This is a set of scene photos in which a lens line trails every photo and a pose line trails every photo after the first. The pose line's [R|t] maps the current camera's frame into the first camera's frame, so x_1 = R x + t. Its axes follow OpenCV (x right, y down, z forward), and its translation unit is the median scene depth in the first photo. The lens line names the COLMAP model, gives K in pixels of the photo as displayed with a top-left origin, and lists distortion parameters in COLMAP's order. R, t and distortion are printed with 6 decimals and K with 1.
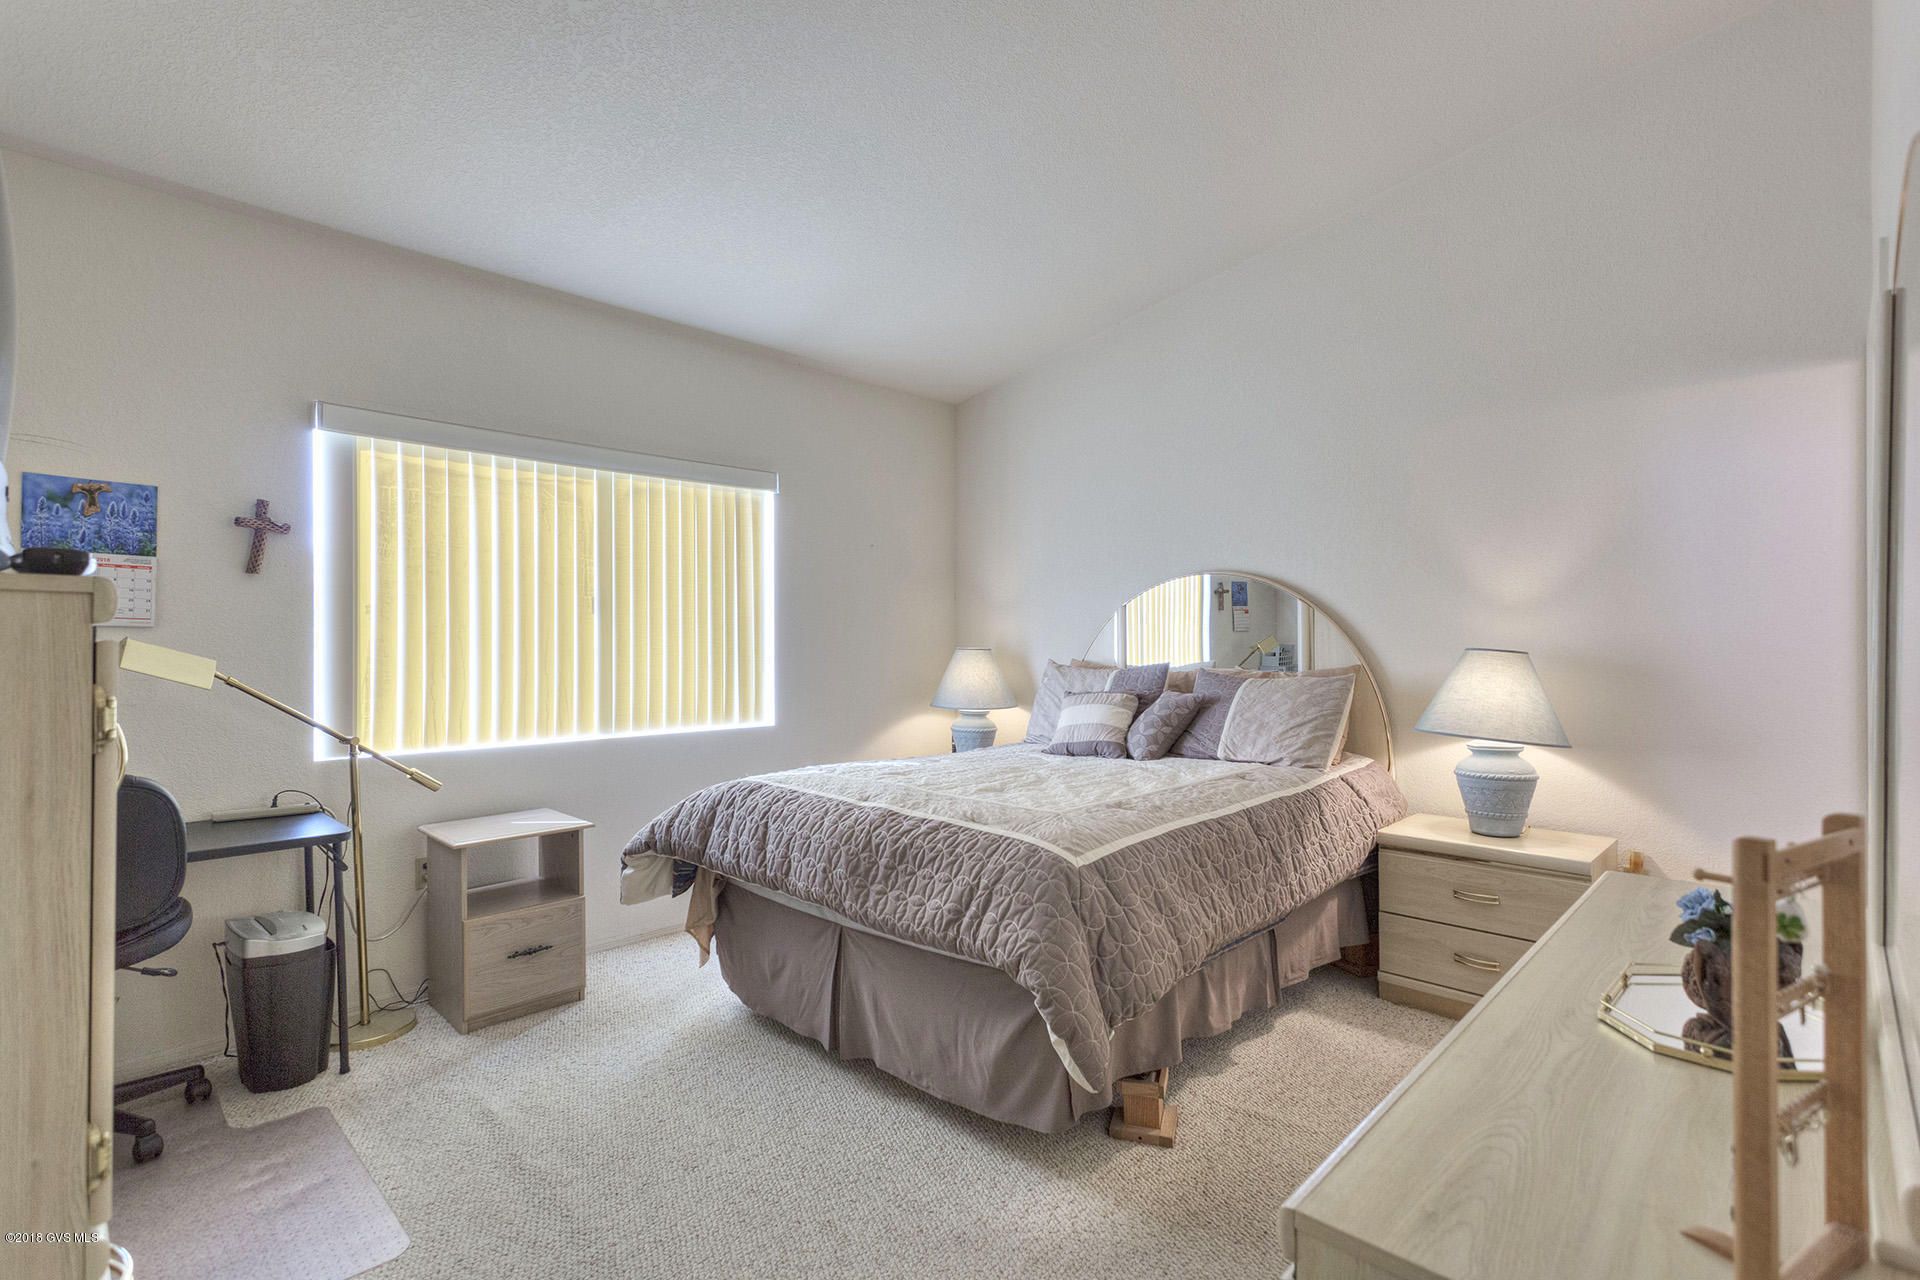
lens RADIAL K [[905.6, 0, 966.9], [0, 905.6, 635.8], [0, 0, 1]] dist [-0.002717, 0.002163]
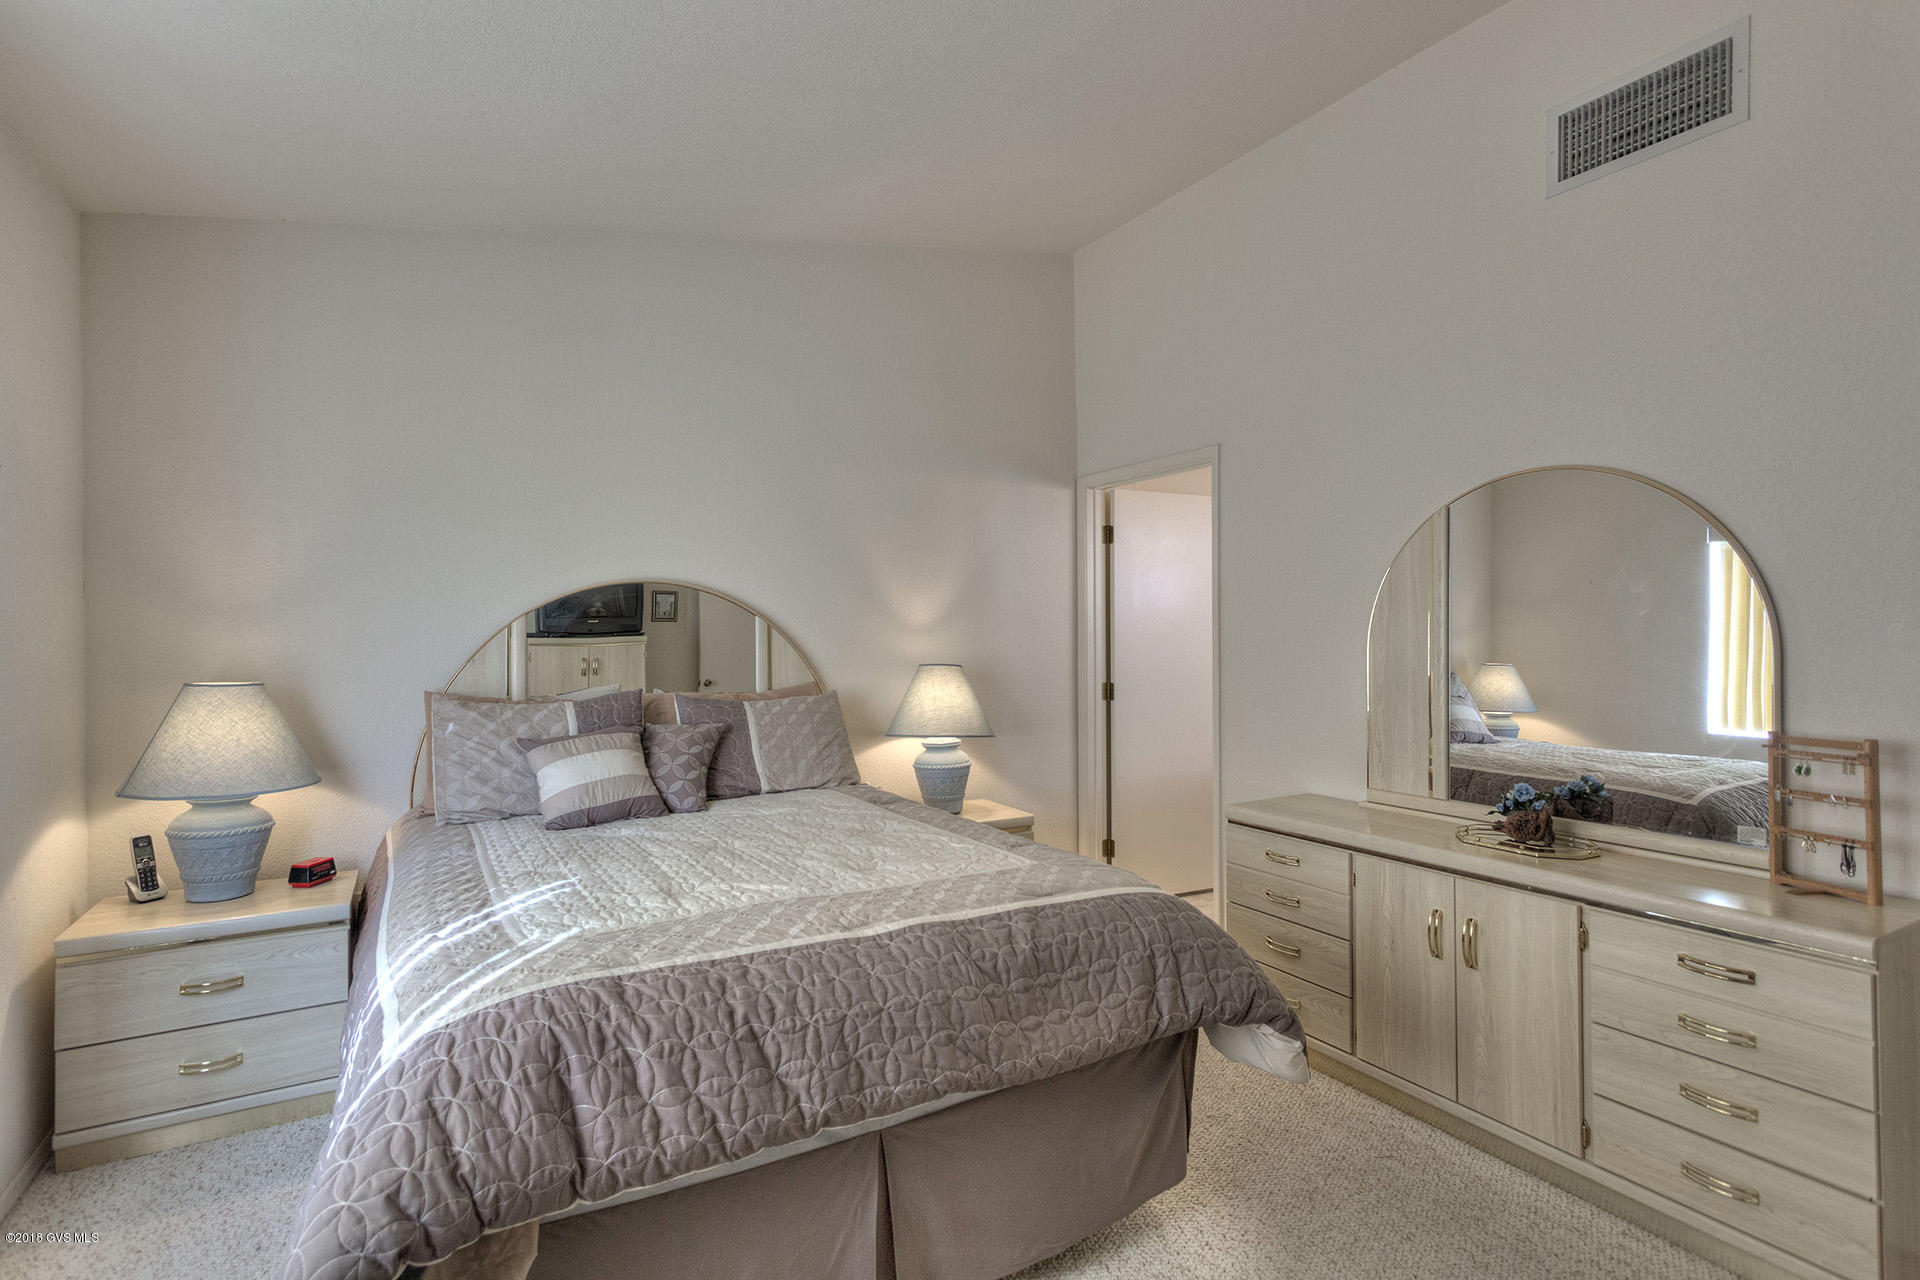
lens RADIAL K [[905.6, 0, 970.2], [0, 905.6, 640.3], [0, 0, 1]] dist [-0.002717, 0.002163]
pose [[0.252594, 0.000404, 0.967572, -0.532109], [0.001186, 0.999999, -0.000727, -0.013112], [-0.967572, 0.001332, 0.252593, 0.575163]]
